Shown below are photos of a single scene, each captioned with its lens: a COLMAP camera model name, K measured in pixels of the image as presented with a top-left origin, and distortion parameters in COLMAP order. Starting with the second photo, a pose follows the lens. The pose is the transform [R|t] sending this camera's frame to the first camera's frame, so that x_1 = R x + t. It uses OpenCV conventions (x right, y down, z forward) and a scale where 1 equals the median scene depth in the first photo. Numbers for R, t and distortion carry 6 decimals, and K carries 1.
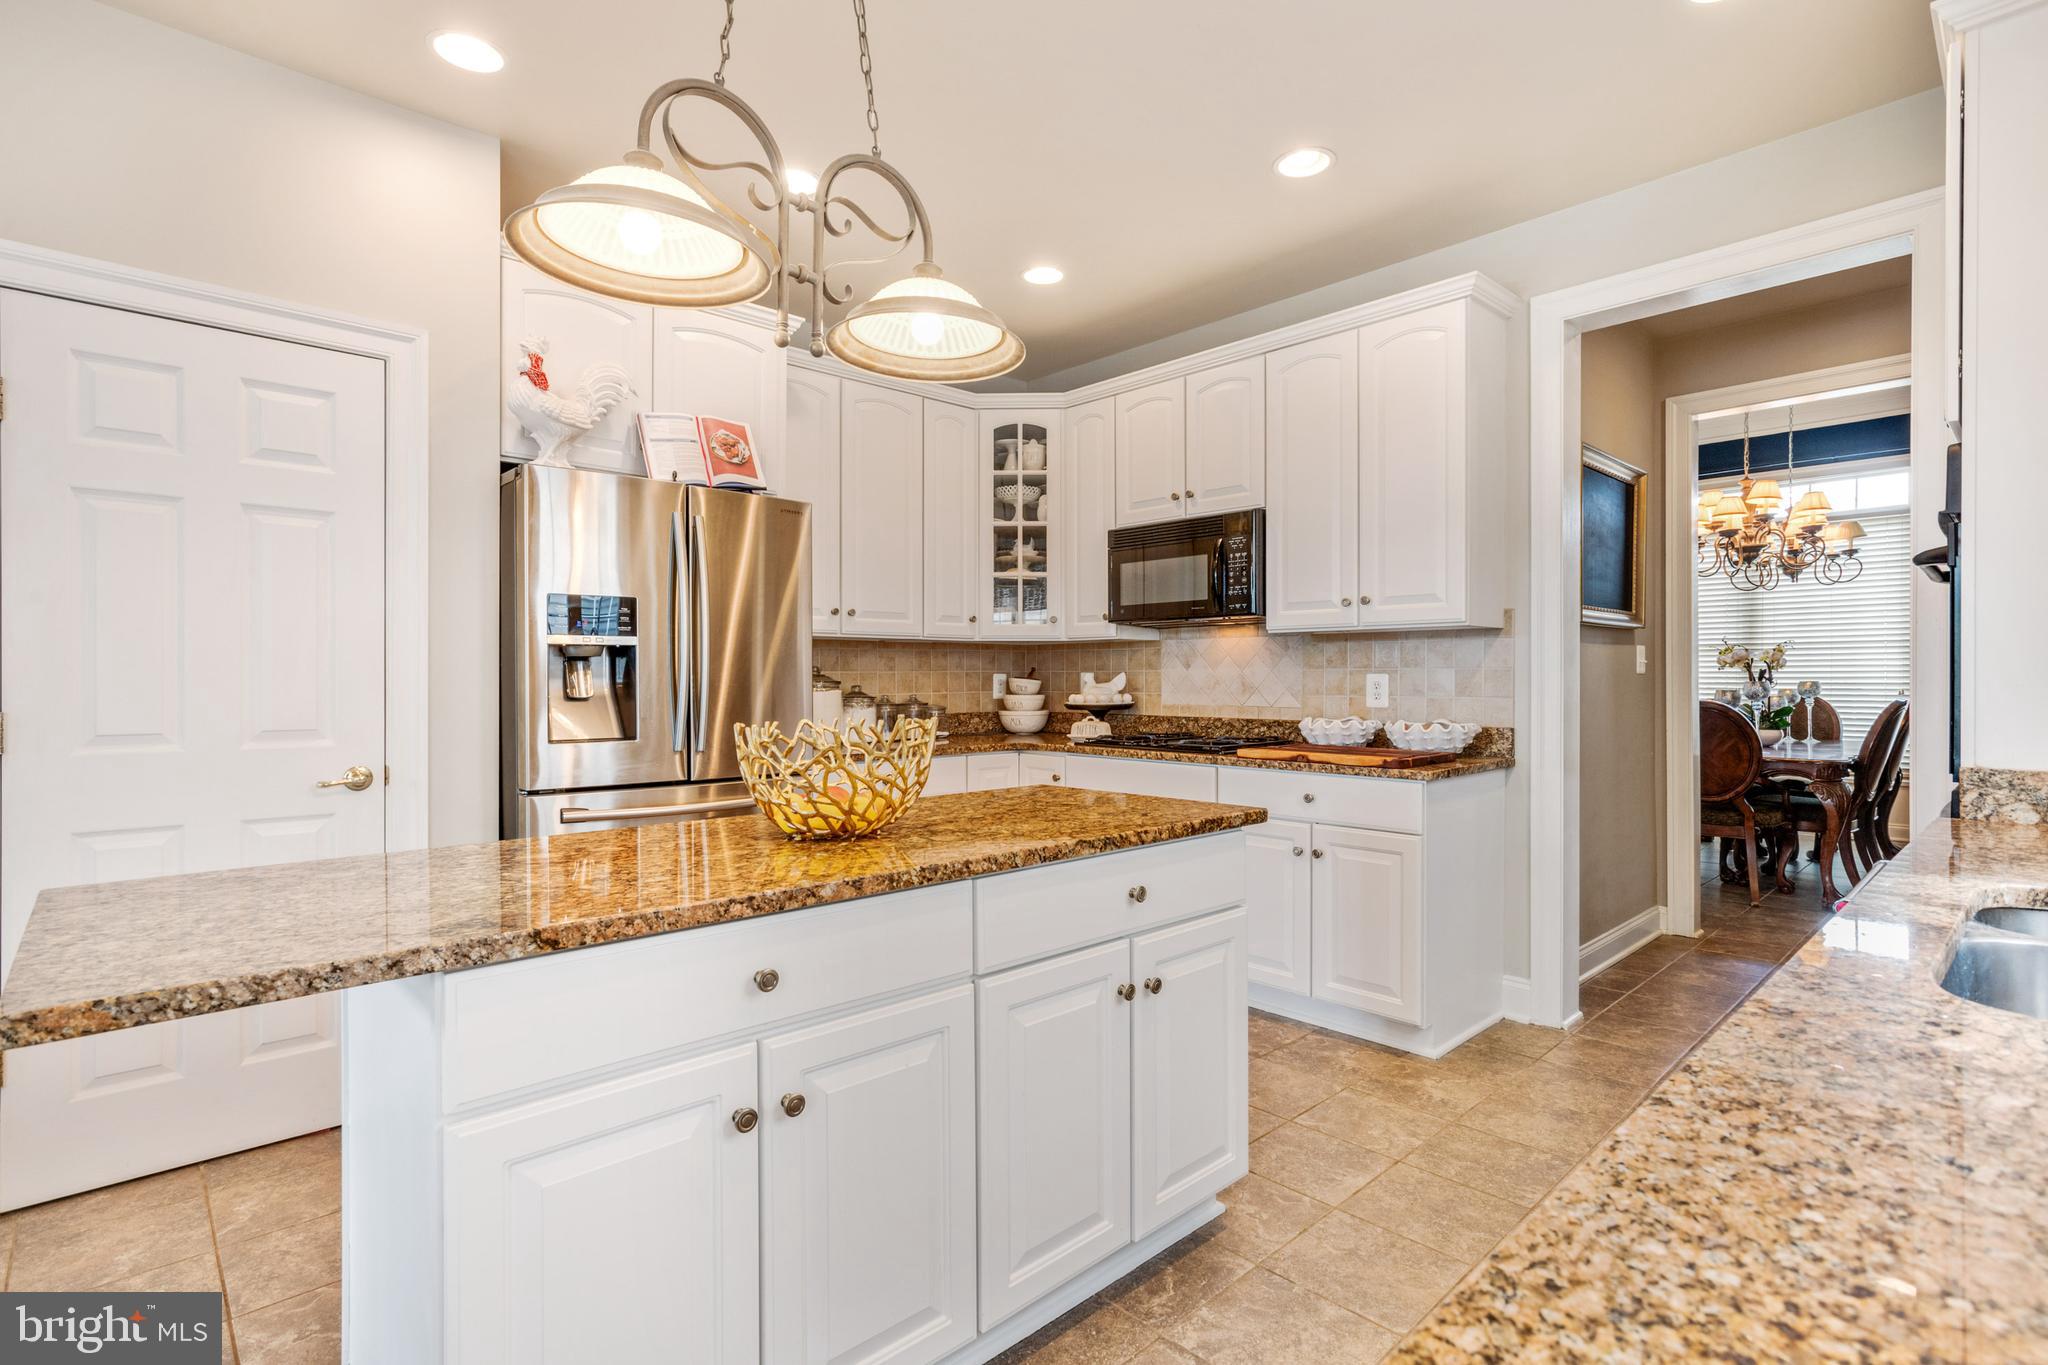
lens RADIAL K [[981.5, 0, 1025.6], [0, 981.5, 661.1], [0, 0, 1]] dist [-0.043551, 0.046519]
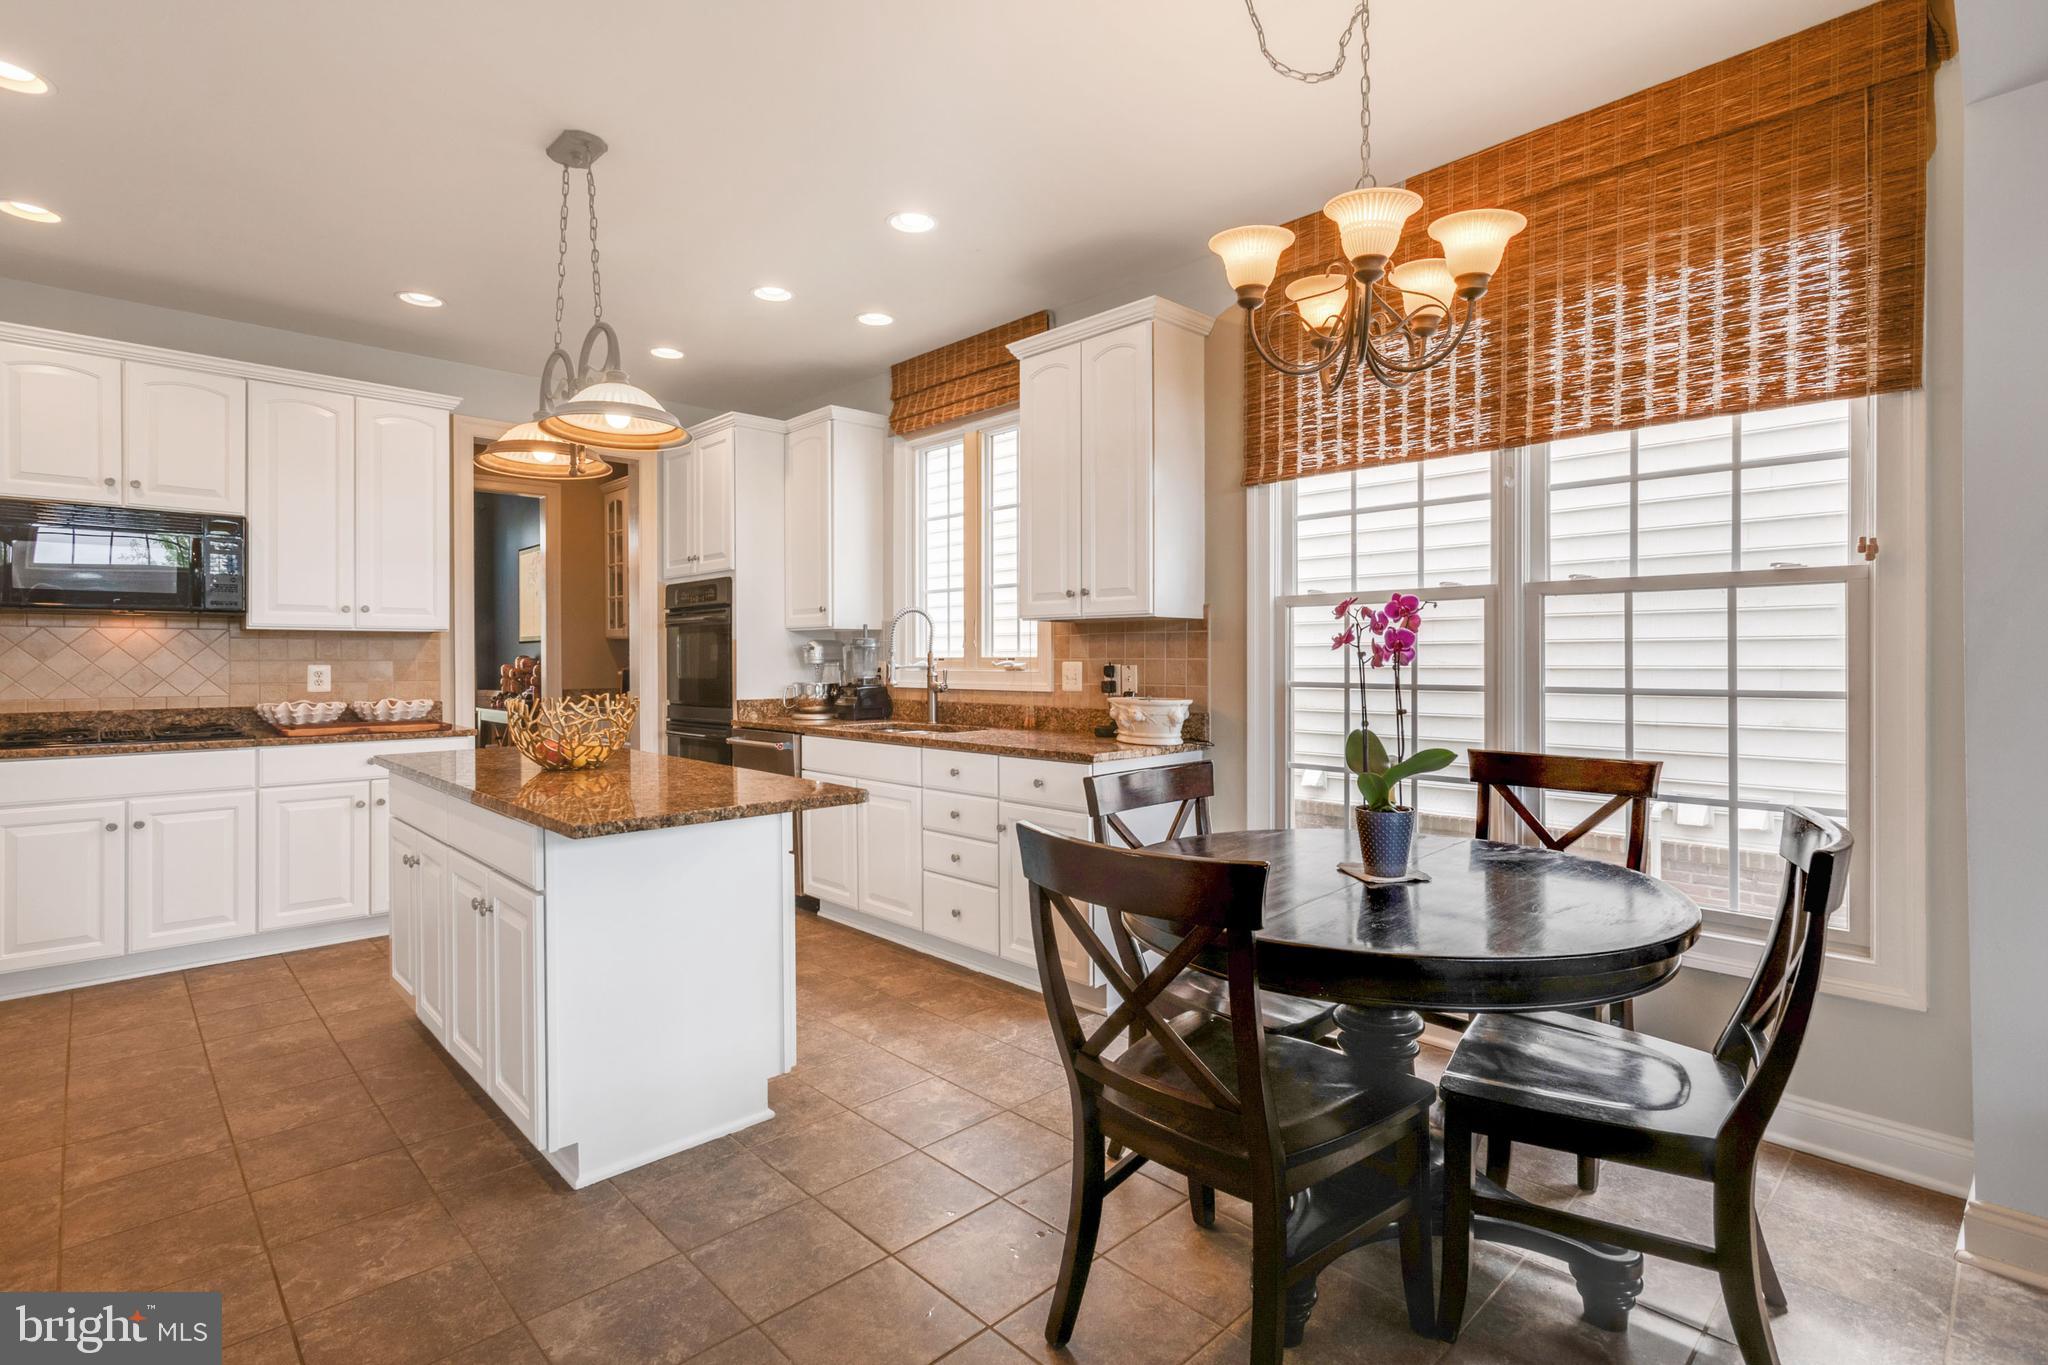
lens RADIAL K [[981.5, 0, 1025.6], [0, 981.5, 661.1], [0, 0, 1]] dist [-0.043551, 0.046519]
pose [[-0.010940, -0.004908, 0.999928, -0.923264], [-0.016828, 0.999847, 0.004724, -0.012917], [-0.999799, -0.016775, -0.011021, 0.128777]]
